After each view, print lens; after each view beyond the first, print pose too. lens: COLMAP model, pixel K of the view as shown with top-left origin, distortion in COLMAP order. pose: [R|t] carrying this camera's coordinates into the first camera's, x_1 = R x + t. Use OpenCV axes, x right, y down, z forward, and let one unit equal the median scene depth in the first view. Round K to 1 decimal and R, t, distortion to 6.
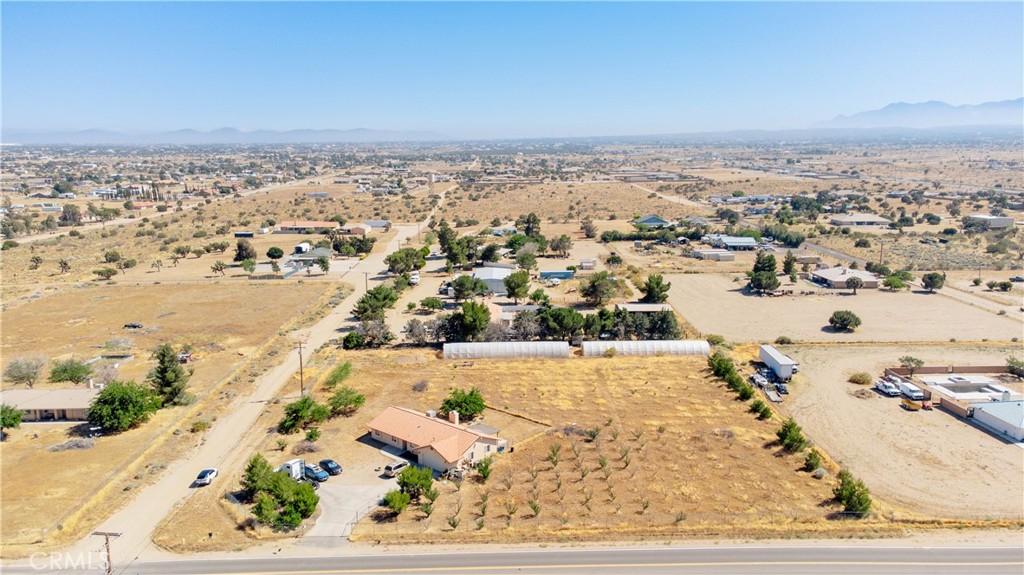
lens RADIAL K [[763.5, 0, 512.0], [0, 763.5, 287.5], [0, 0, 1]] dist [0.049803, -0.001190]
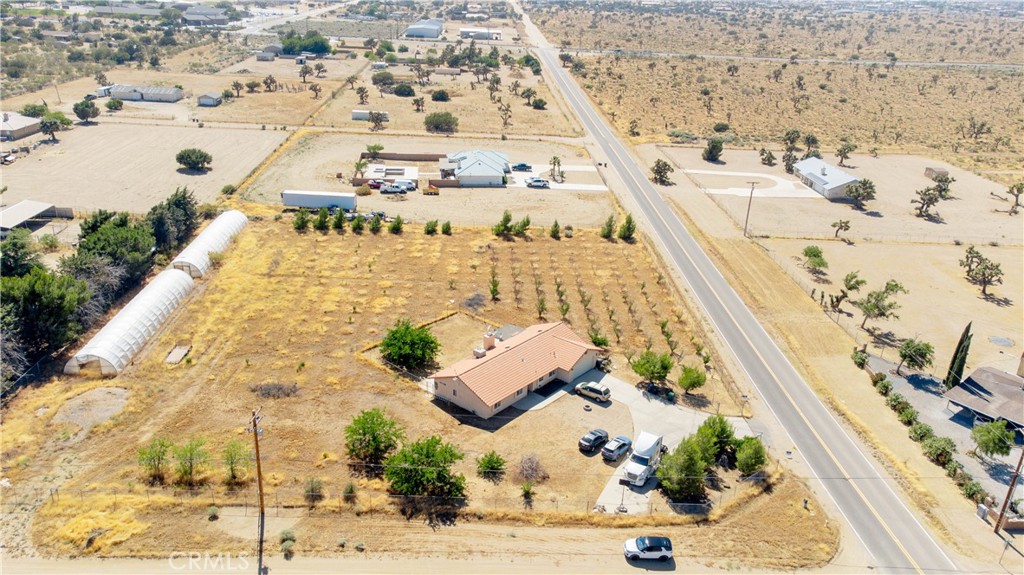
lens RADIAL K [[767.3, 0, 512.0], [0, 767.3, 287.5], [0, 0, 1]] dist [0.008570, 0.091087]
pose [[-0.031080, -0.377184, 0.925617, -0.666897], [0.143222, 0.914827, 0.377596, -0.149137], [-0.989202, 0.144304, 0.025589, 0.799663]]
